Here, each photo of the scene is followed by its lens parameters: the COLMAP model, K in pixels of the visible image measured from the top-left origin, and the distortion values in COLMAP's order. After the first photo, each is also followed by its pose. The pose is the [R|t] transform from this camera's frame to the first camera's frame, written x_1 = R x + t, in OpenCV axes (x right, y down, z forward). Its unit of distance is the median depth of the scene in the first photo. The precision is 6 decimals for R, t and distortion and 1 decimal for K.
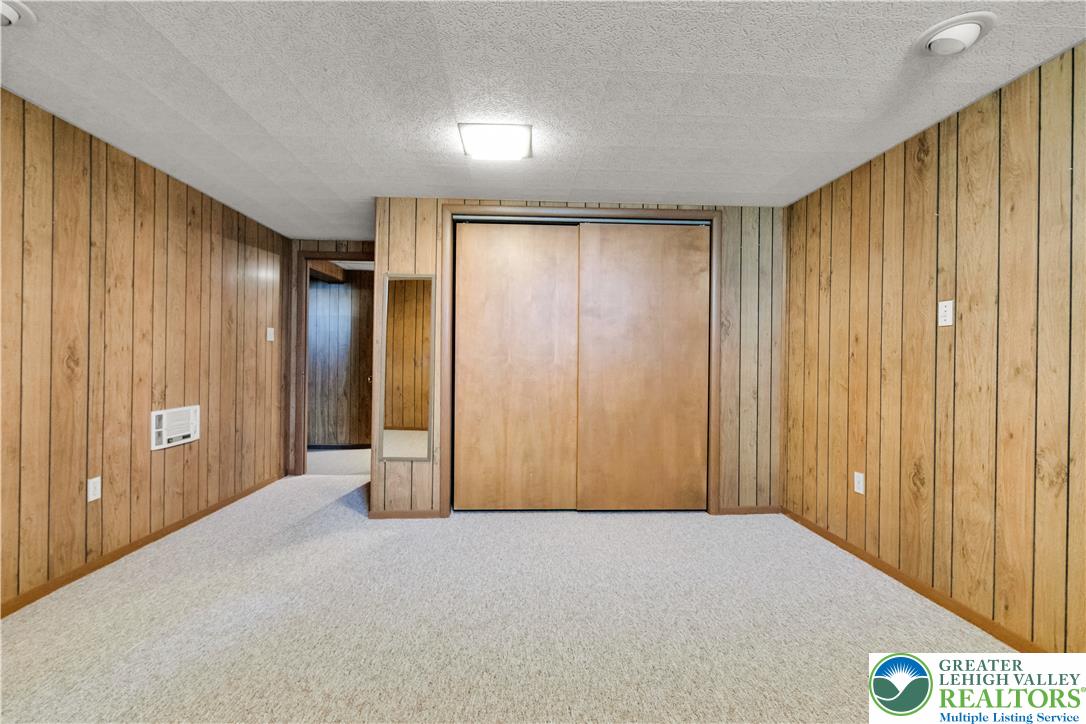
lens RADIAL K [[462.9, 0, 531.6], [0, 462.9, 358.4], [0, 0, 1]] dist [0.003095, -0.000696]
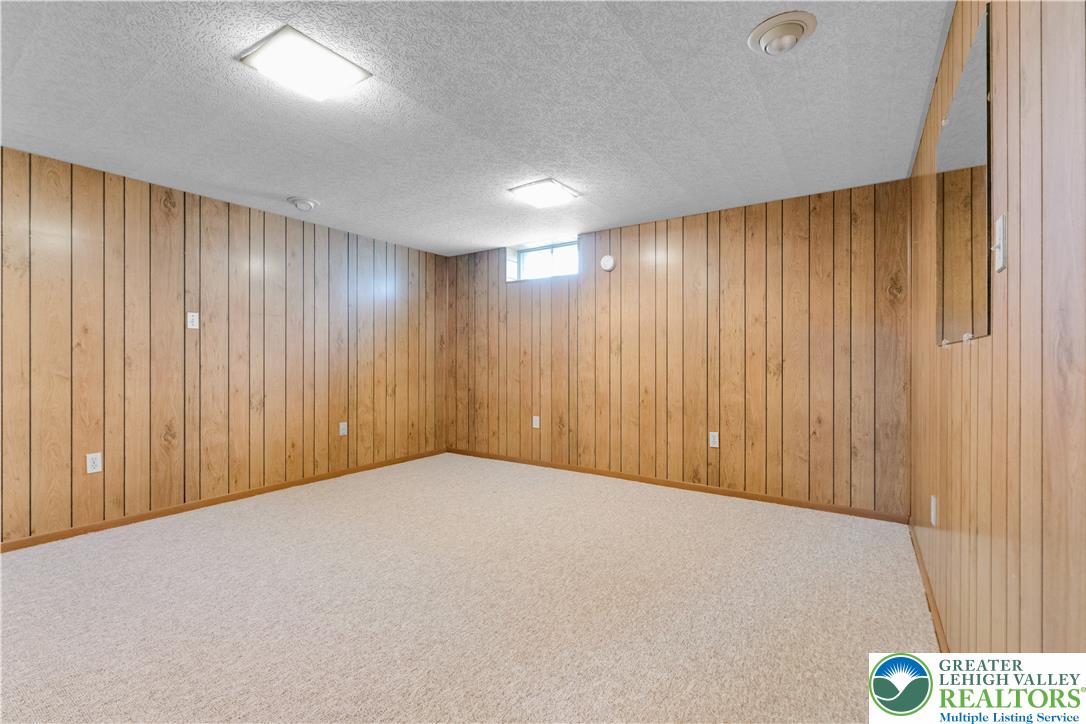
lens RADIAL K [[462.9, 0, 531.6], [0, 462.9, 358.4], [0, 0, 1]] dist [0.003095, -0.000696]
pose [[-0.792573, -0.007355, 0.609732, -0.908989], [-0.007692, 0.999968, 0.002063, 0.016497], [-0.609728, -0.003055, -0.792605, 1.477458]]
